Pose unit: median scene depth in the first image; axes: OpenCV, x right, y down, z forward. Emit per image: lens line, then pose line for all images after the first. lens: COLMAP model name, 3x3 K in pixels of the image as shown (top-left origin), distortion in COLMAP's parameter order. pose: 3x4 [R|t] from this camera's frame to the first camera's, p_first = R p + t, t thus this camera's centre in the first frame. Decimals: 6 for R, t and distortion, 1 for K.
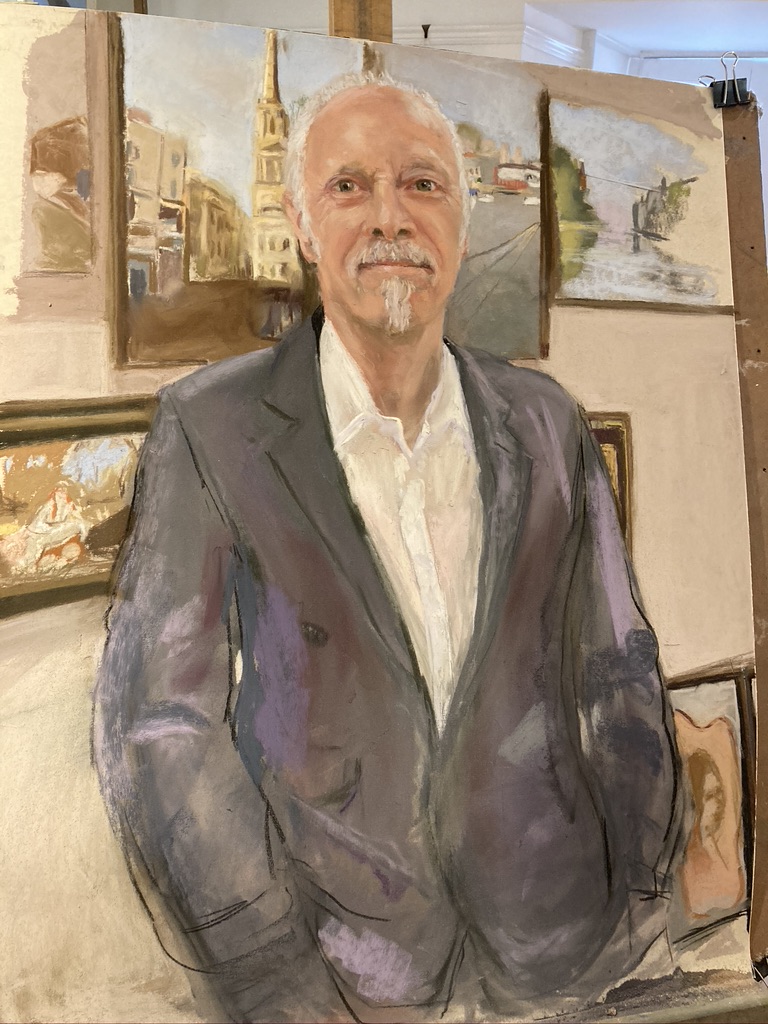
lens RADIAL K [[836.3, 0, 385.6], [0, 836.3, 512.0], [0, 0, 1]] dist [0.057872, 0.012396]
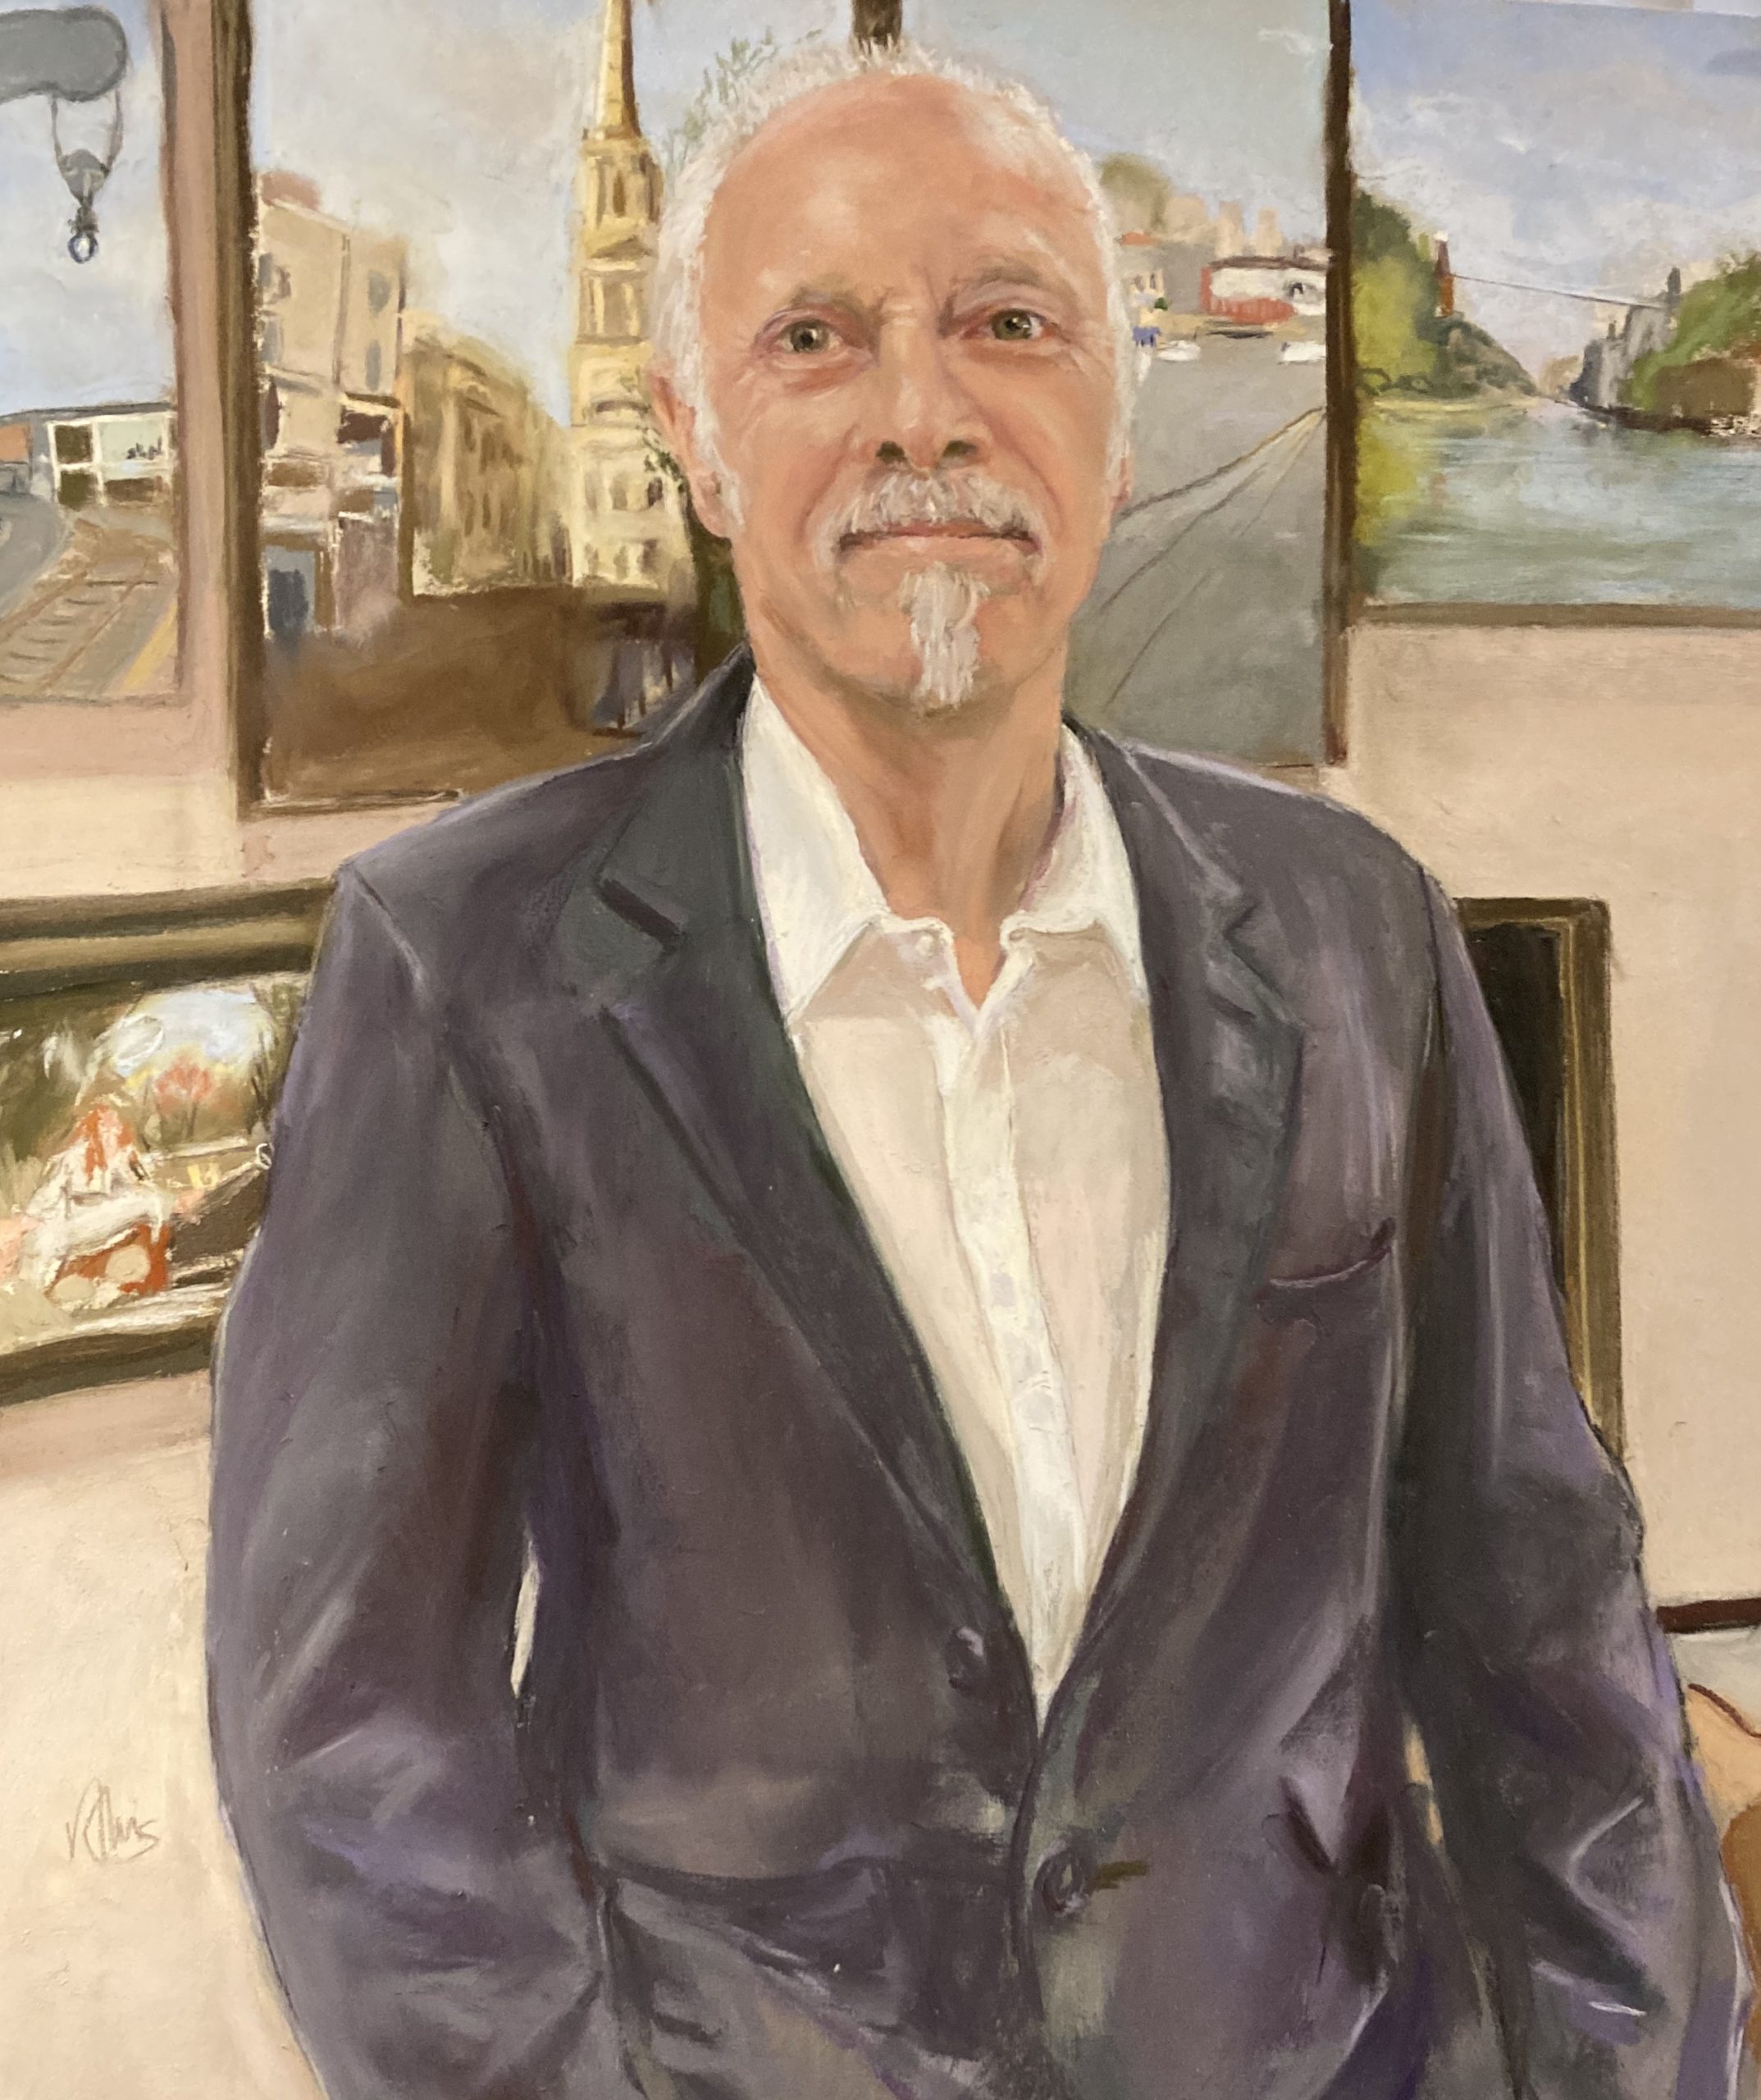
lens RADIAL K [[1887.2, 0, 881.2], [0, 1887.2, 1048.7], [0, 0, 1]] dist [0.063802, -0.002485]
pose [[0.999944, -0.009921, 0.003711, -0.018333], [0.010108, 0.998473, -0.054313, -0.008107], [-0.003166, 0.054347, 0.998517, 0.126893]]
